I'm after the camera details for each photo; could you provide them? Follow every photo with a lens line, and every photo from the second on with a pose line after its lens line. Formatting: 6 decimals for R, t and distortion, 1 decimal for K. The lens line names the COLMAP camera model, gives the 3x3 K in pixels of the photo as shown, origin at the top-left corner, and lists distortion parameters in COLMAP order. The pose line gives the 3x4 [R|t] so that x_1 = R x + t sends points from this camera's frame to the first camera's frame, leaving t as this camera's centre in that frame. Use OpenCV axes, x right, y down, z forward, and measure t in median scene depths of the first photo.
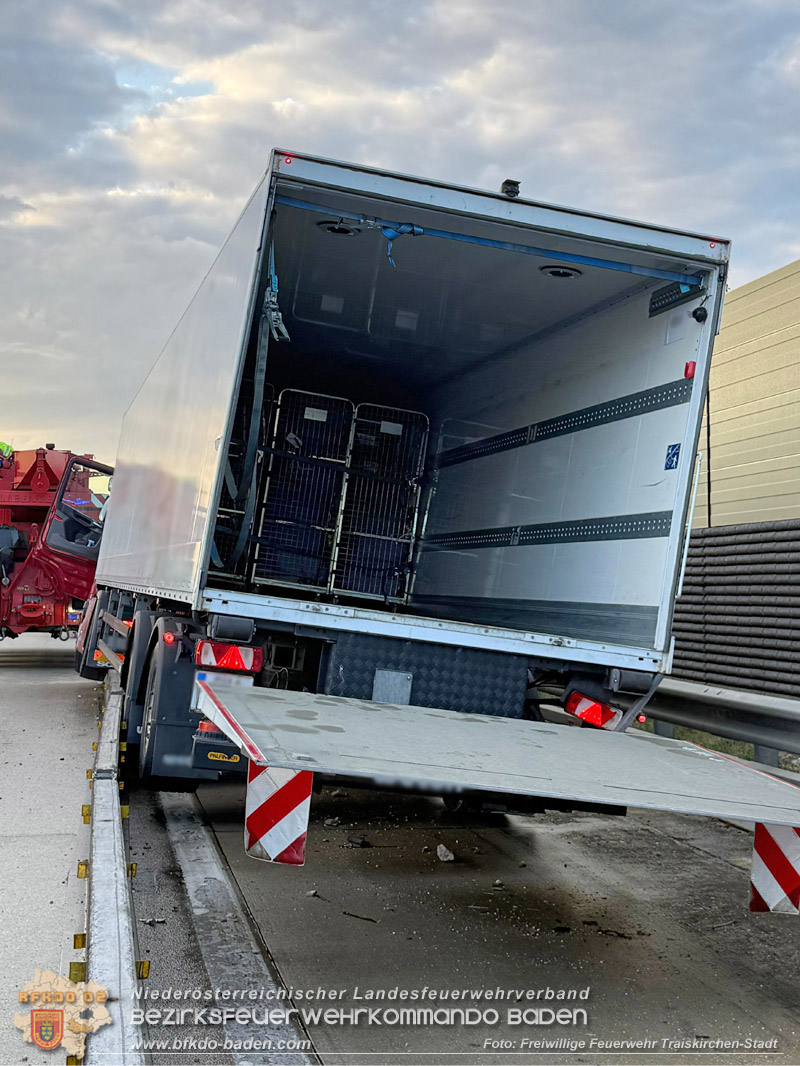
lens RADIAL K [[1629.8, 0, 402.2], [0, 1629.8, 458.5], [0, 0, 1]] dist [0.082808, 0.034993]
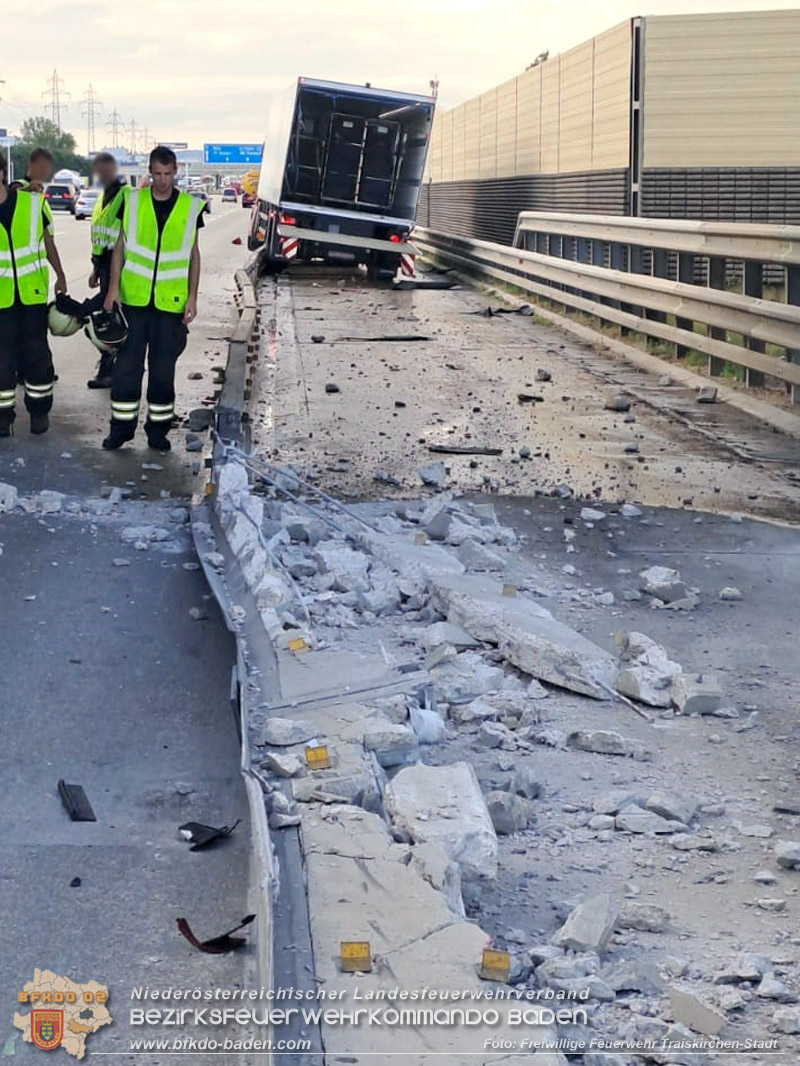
lens RADIAL K [[2580.3, 0, 401.0], [0, 2580.3, 533.1], [0, 0, 1]] dist [0.009840, 3.797353]
pose [[0.990502, 0.025997, -0.135016, 0.536727], [0.002206, 0.978831, 0.204660, -0.213321], [0.137478, -0.203014, 0.969477, -2.679716]]
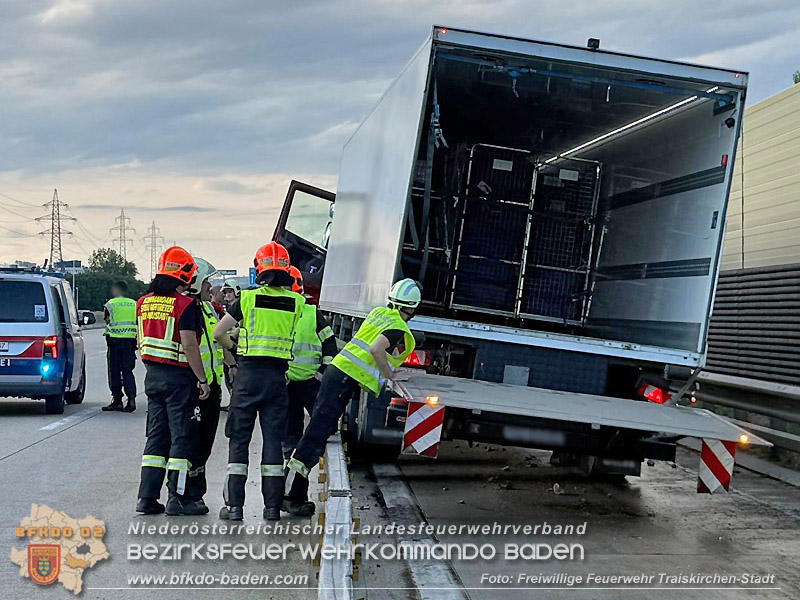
lens RADIAL K [[2277.1, 0, 400.5], [0, 2277.1, 300.1], [0, 0, 1]] dist [-0.156076, -0.652121]
pose [[0.989239, -0.004931, -0.146228, 0.115814], [0.015506, 0.997336, 0.071271, -0.049082], [0.145488, -0.072771, 0.986680, -0.647272]]
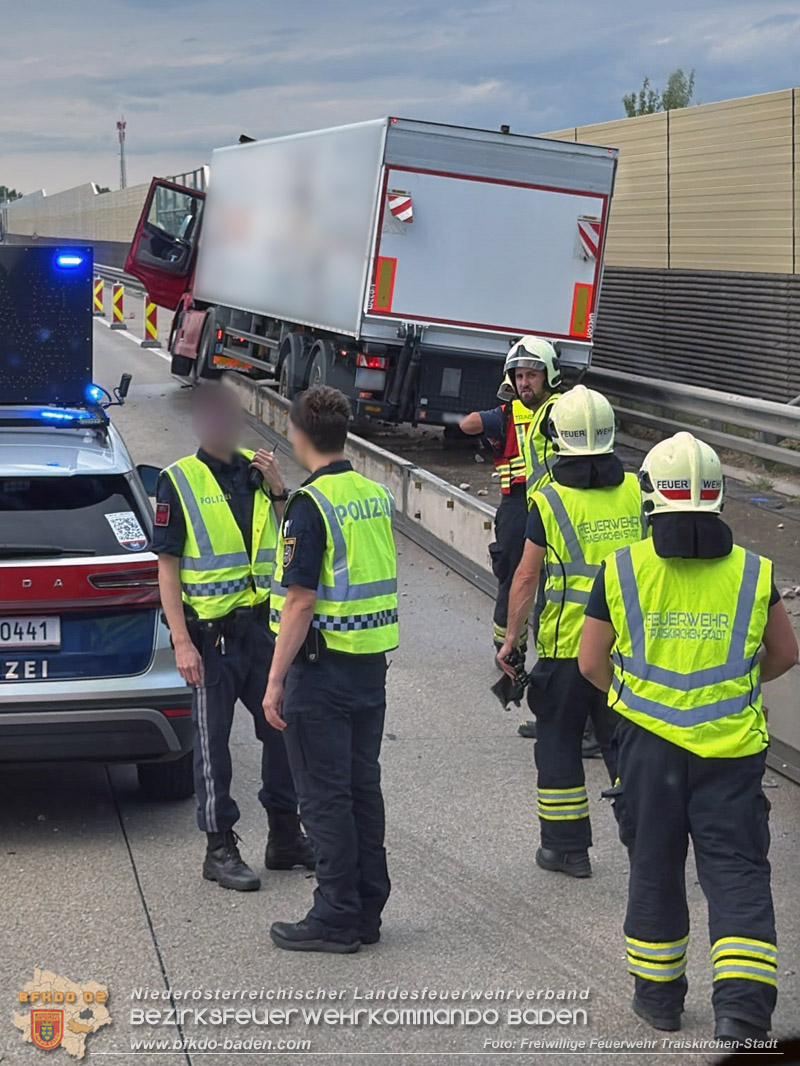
lens RADIAL K [[2580.3, 0, 401.0], [0, 2580.3, 533.1], [0, 0, 1]] dist [0.009840, 3.797353]
pose [[0.999732, -0.007990, -0.021717, -0.000180], [0.011963, 0.981810, 0.189488, -0.168857], [0.019808, -0.189697, 0.981643, -1.332314]]
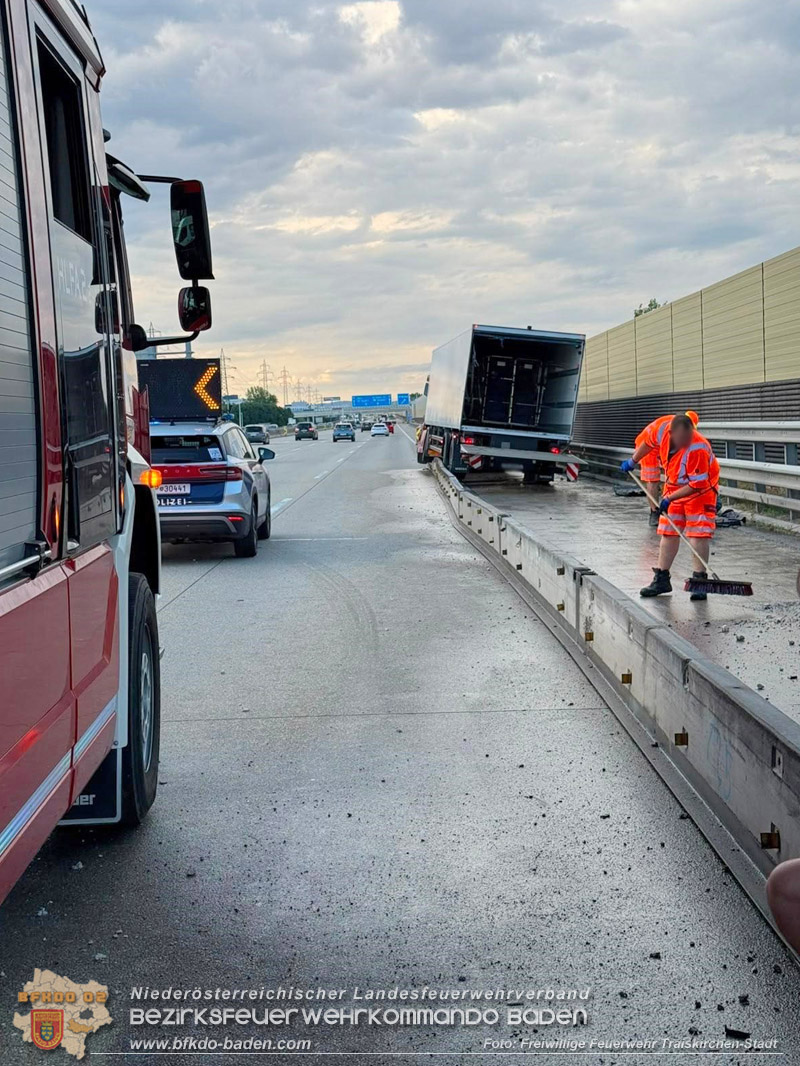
lens RADIAL K [[1514.3, 0, 398.5], [0, 1514.3, 530.8], [0, 0, 1]] dist [0.114498, -0.010074]
pose [[0.982585, -0.027916, -0.183705, 0.263316], [0.055378, 0.987718, 0.146107, -0.142336], [0.177370, -0.153736, 0.972062, -1.768529]]
